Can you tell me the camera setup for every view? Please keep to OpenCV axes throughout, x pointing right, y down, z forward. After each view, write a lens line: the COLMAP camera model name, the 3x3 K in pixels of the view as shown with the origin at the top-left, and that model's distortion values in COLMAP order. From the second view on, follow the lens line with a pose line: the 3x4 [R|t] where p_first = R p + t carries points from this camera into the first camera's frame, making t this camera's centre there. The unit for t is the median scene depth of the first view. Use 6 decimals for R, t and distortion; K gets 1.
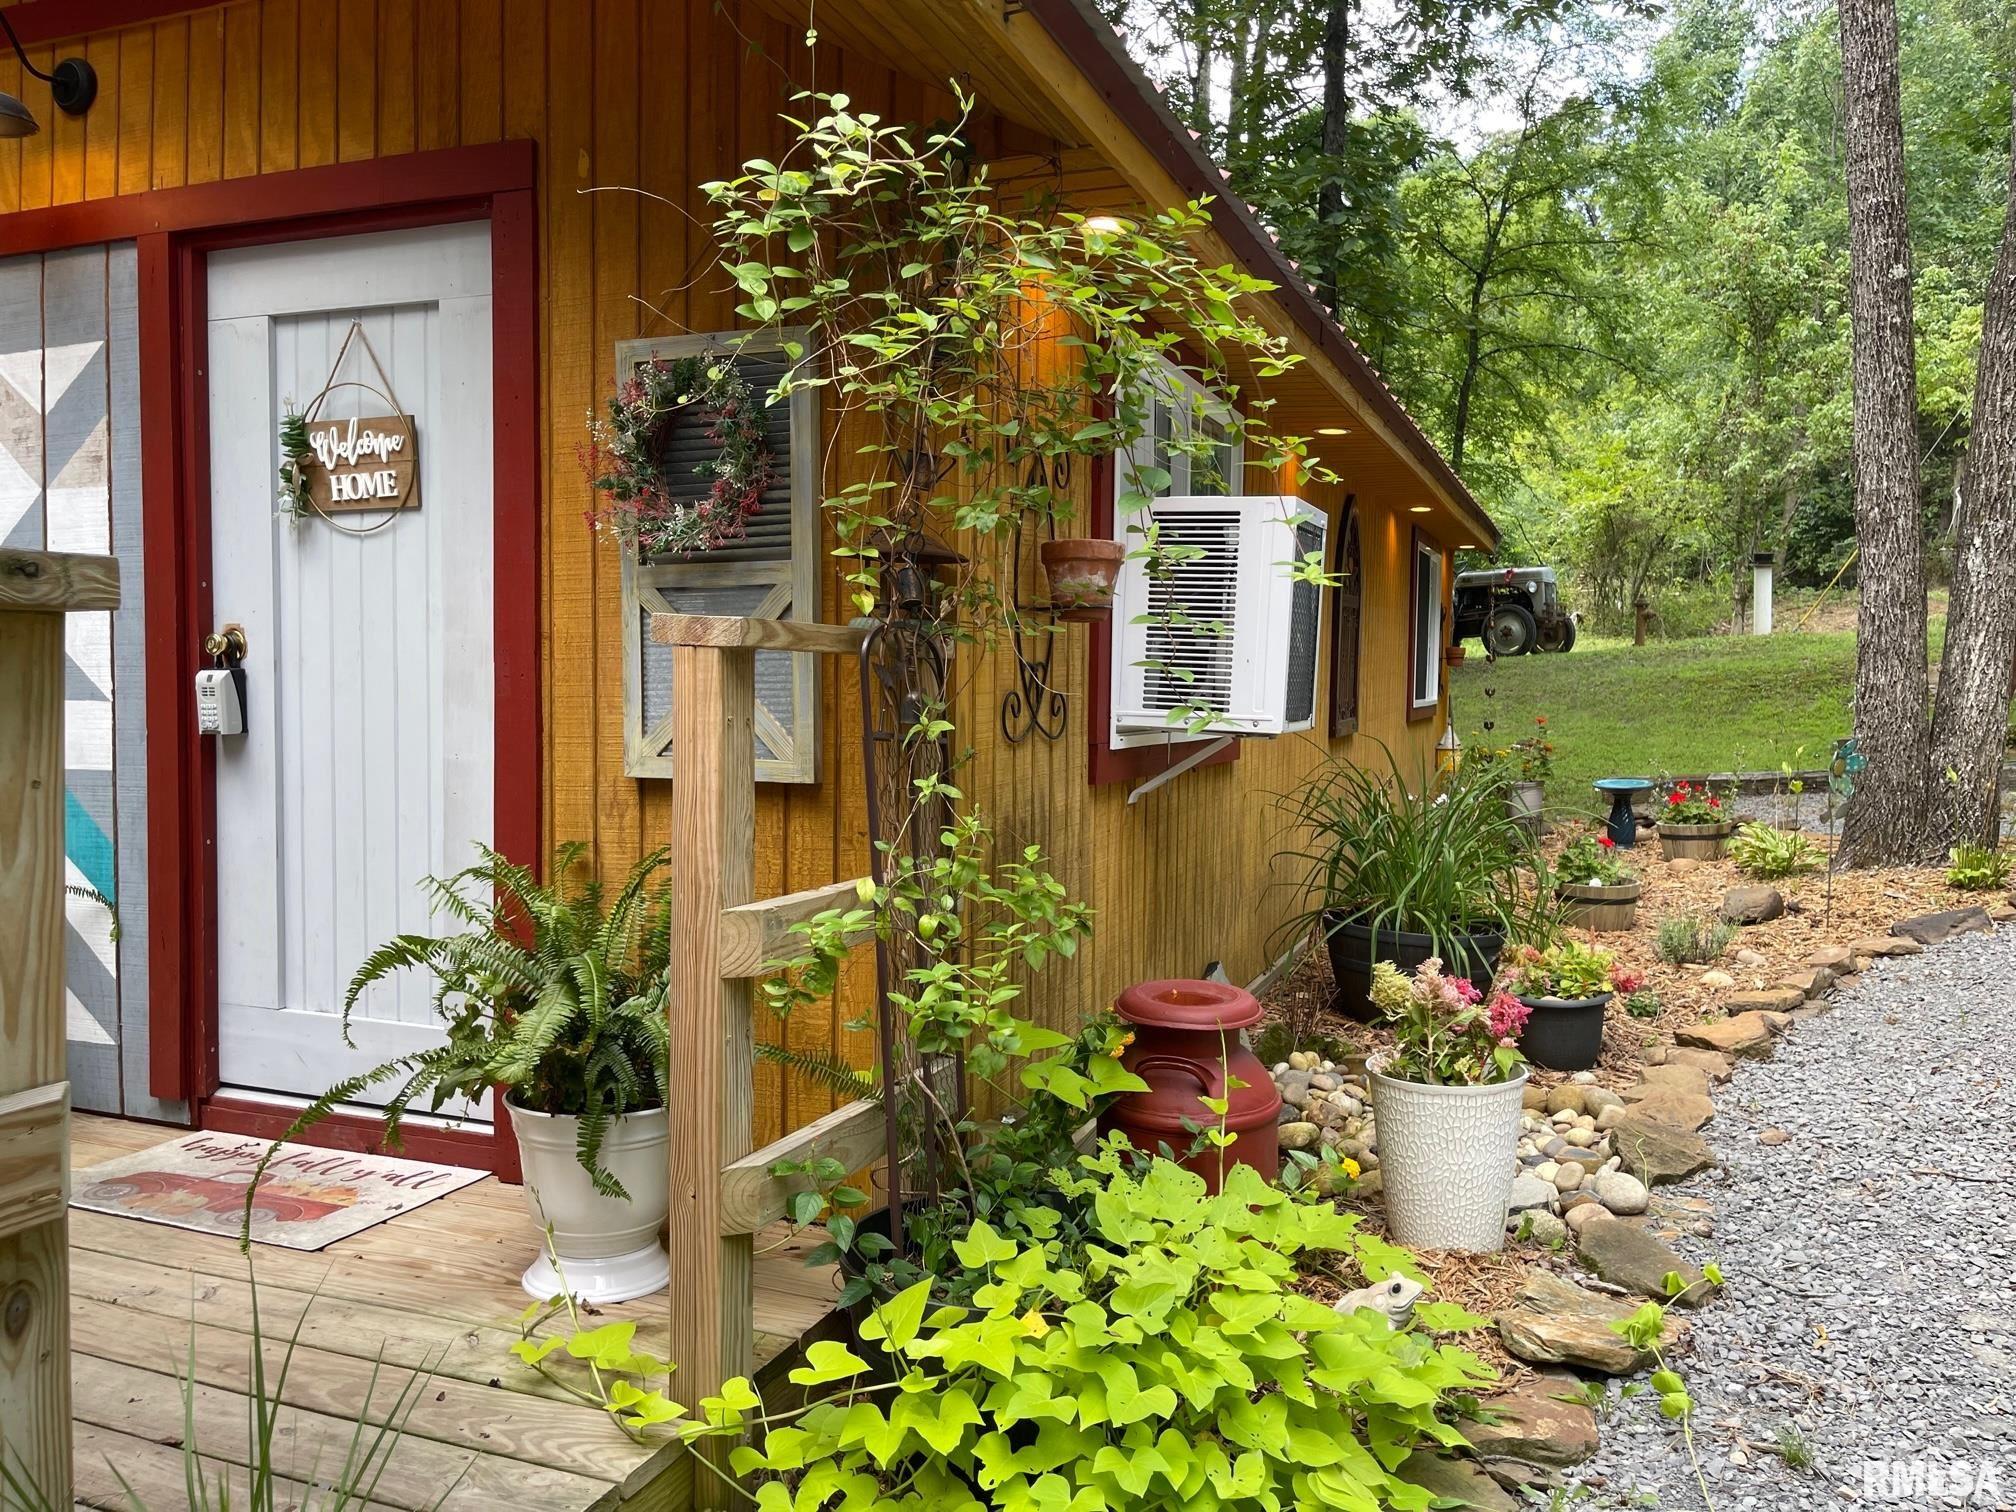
lens RADIAL K [[1539.9, 0, 1010.3], [0, 1539.9, 747.6], [0, 0, 1]] dist [0.111520, -0.139822]
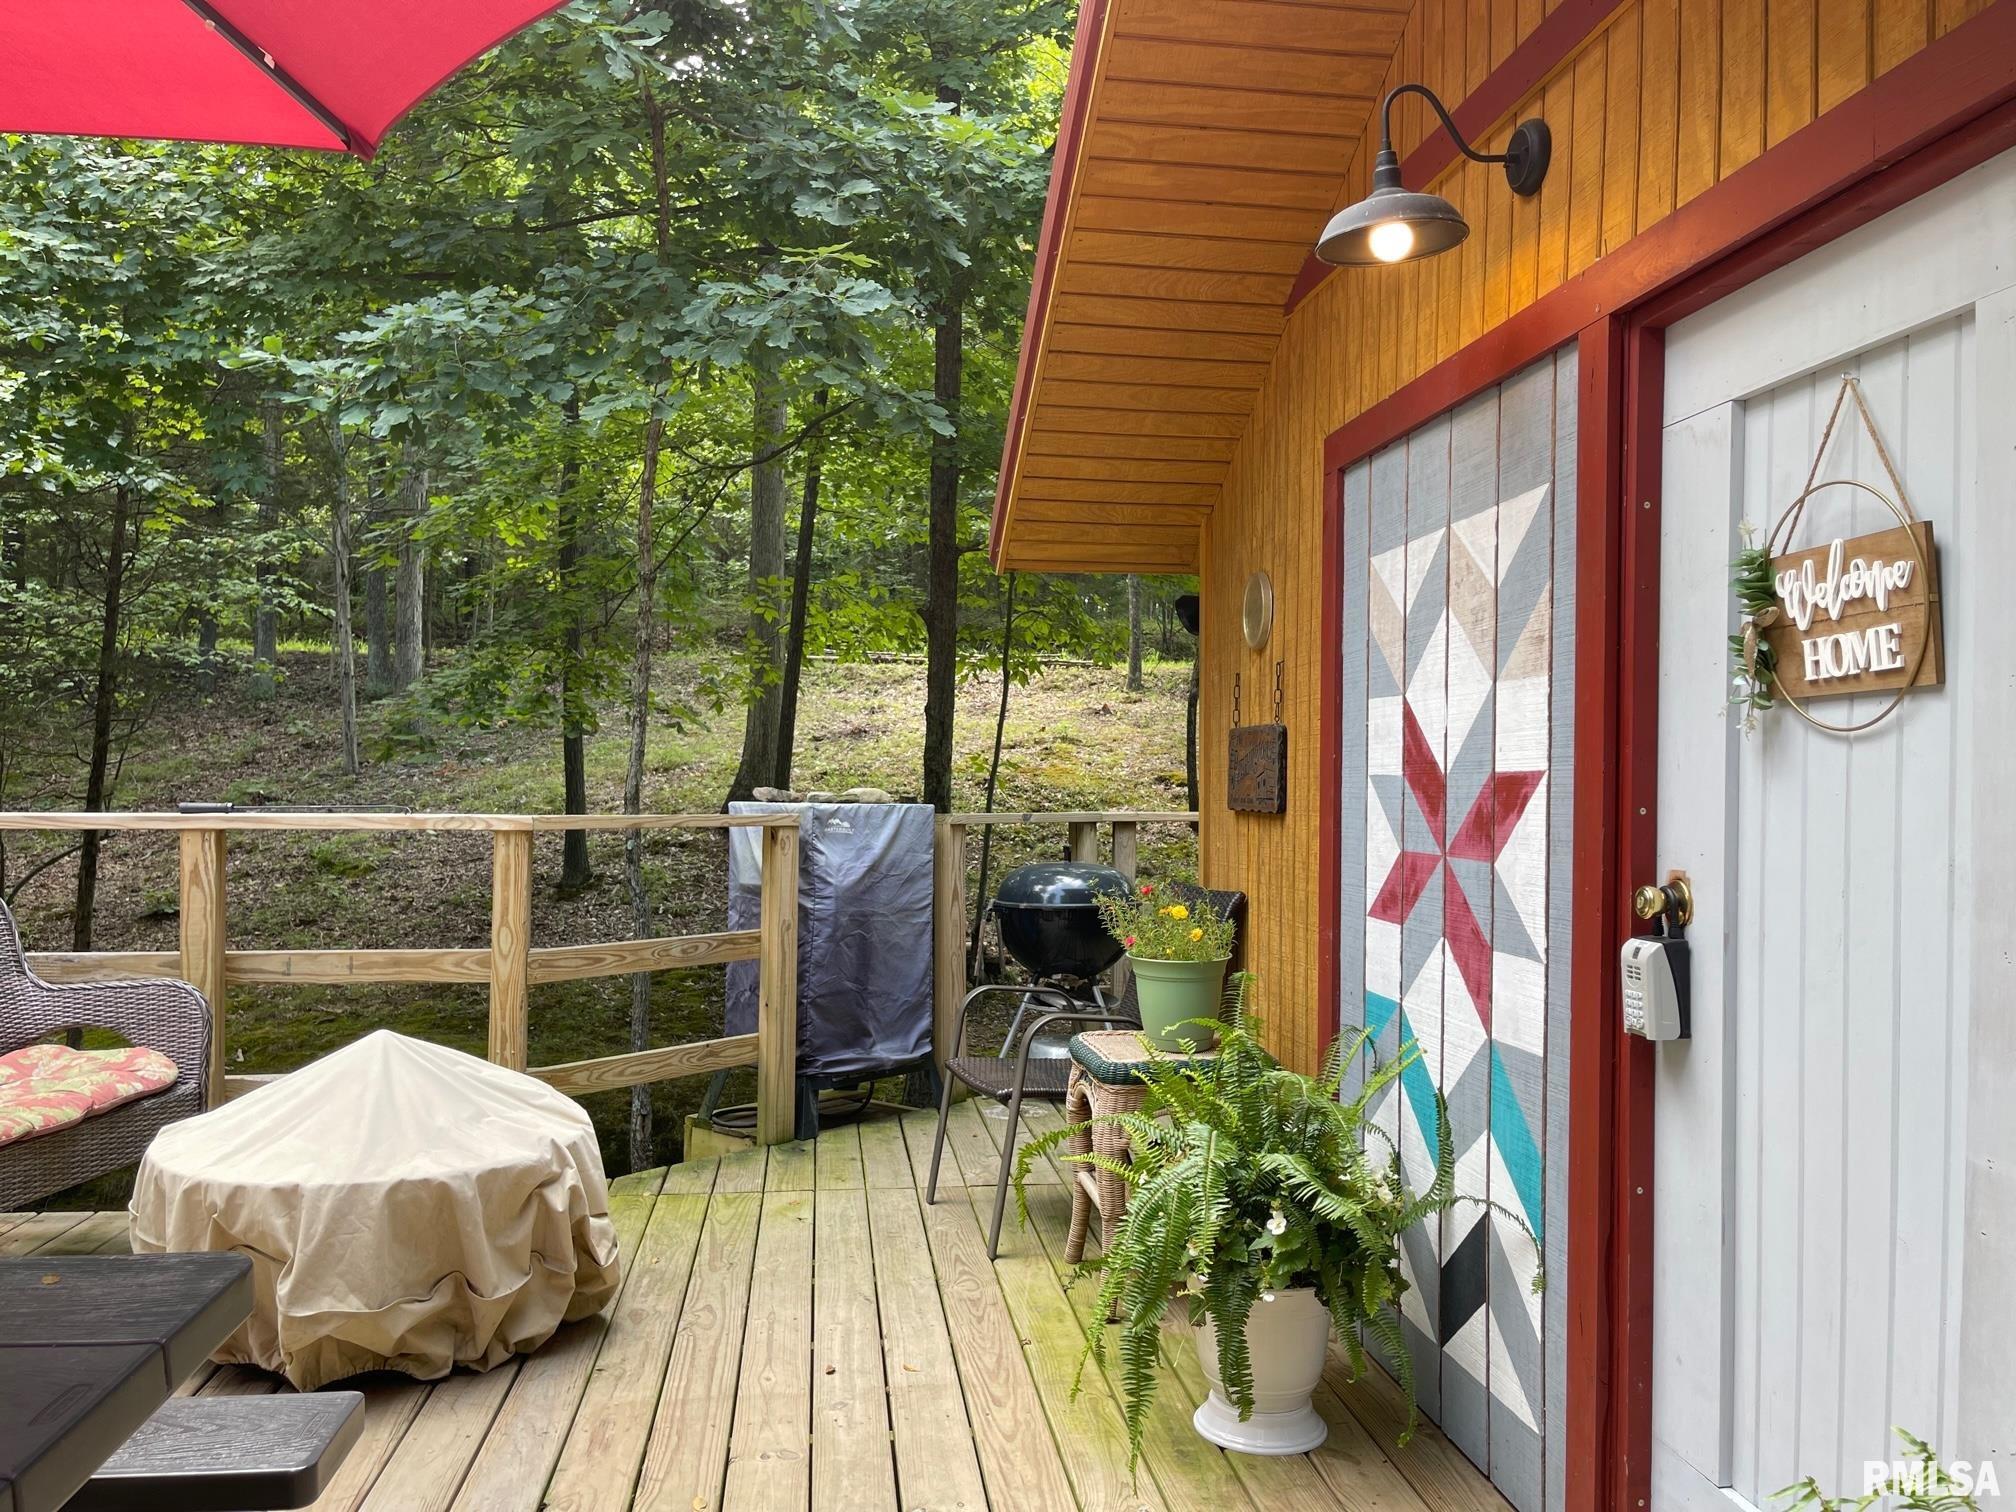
lens RADIAL K [[1527.2, 0, 1019.2], [0, 1527.2, 770.1], [0, 0, 1]] dist [0.087041, -0.120273]
pose [[0.492315, -0.005823, -0.870398, -0.064456], [-0.045693, 0.998426, -0.032524, -0.090721], [0.869217, 0.055783, 0.491274, 0.449396]]
